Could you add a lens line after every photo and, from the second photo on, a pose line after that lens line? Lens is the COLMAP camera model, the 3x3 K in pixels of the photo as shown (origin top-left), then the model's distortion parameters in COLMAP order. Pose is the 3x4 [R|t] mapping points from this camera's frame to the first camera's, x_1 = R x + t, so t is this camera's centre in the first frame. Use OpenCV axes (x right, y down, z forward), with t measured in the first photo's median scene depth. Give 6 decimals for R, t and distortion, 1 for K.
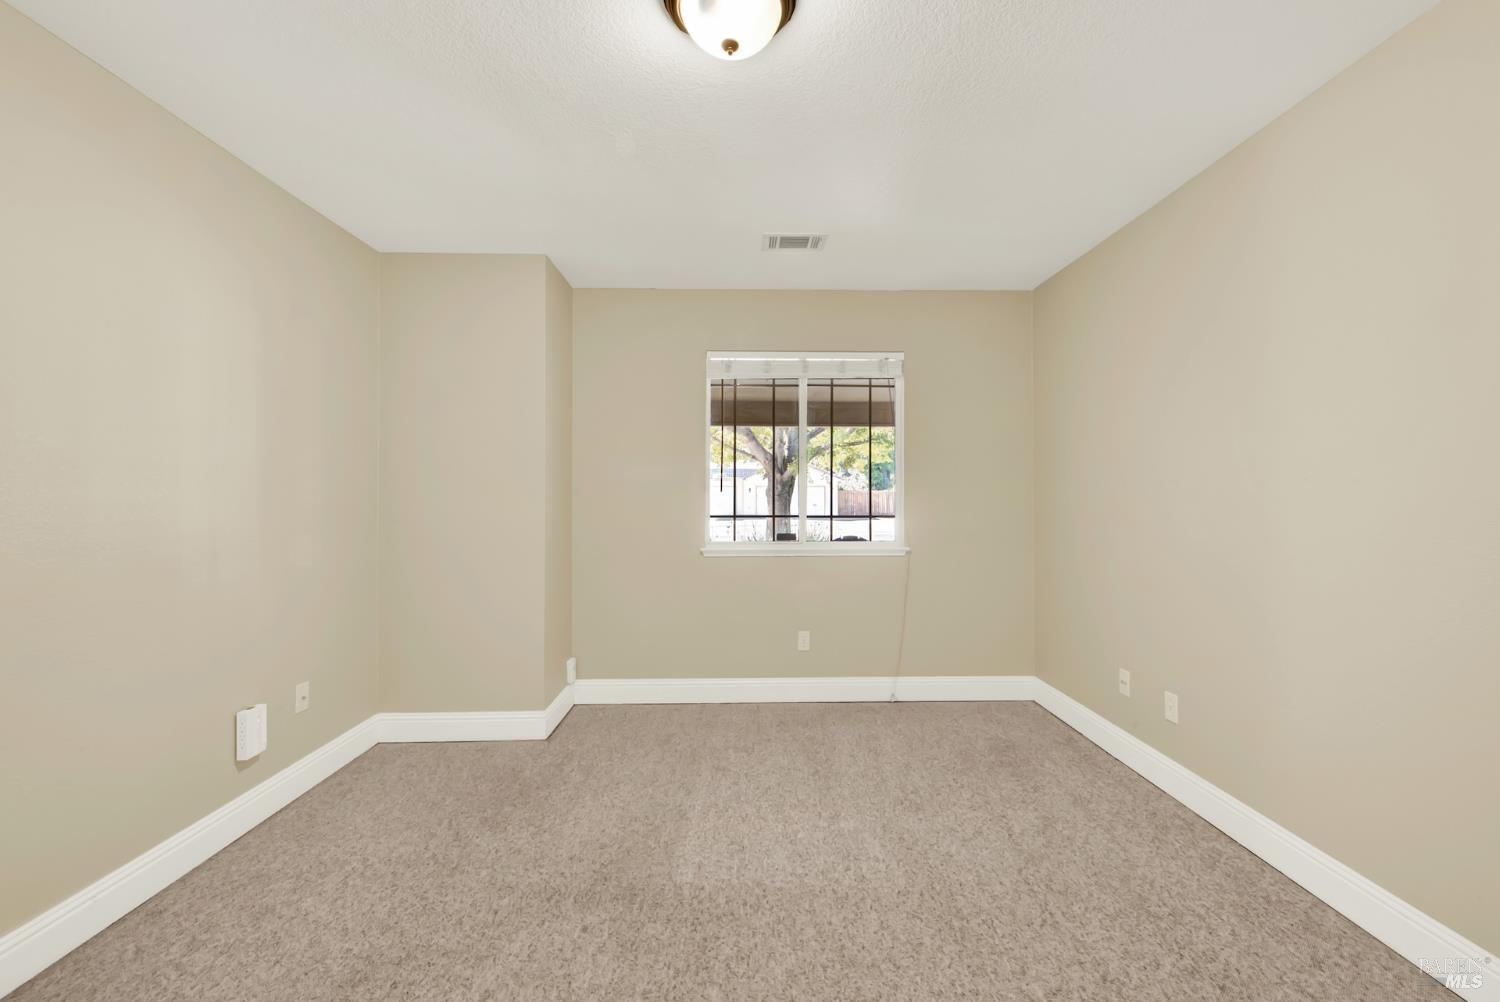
lens RADIAL K [[599.3, 0, 756.8], [0, 599.3, 505.0], [0, 0, 1]] dist [0.004682, -0.003065]
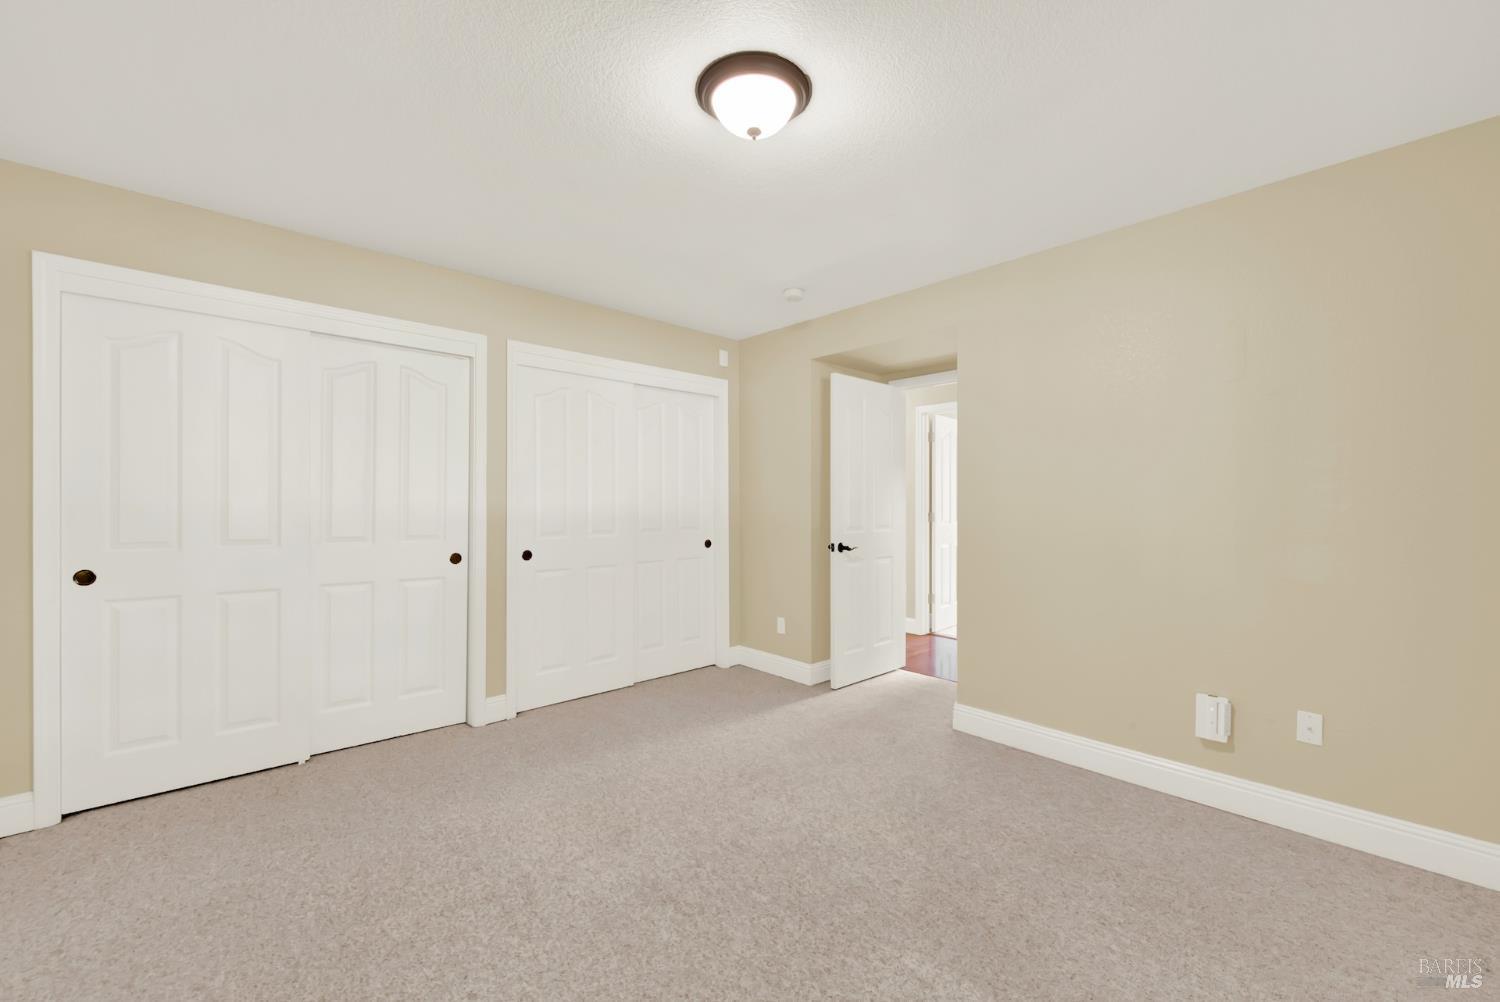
lens RADIAL K [[599.3, 0, 756.8], [0, 599.3, 505.0], [0, 0, 1]] dist [0.004682, -0.003065]
pose [[-0.742158, 0.000997, -0.670225, 0.635086], [-0.007827, 0.999918, 0.010154, -0.019016], [0.670180, 0.012781, -0.742089, 1.554913]]
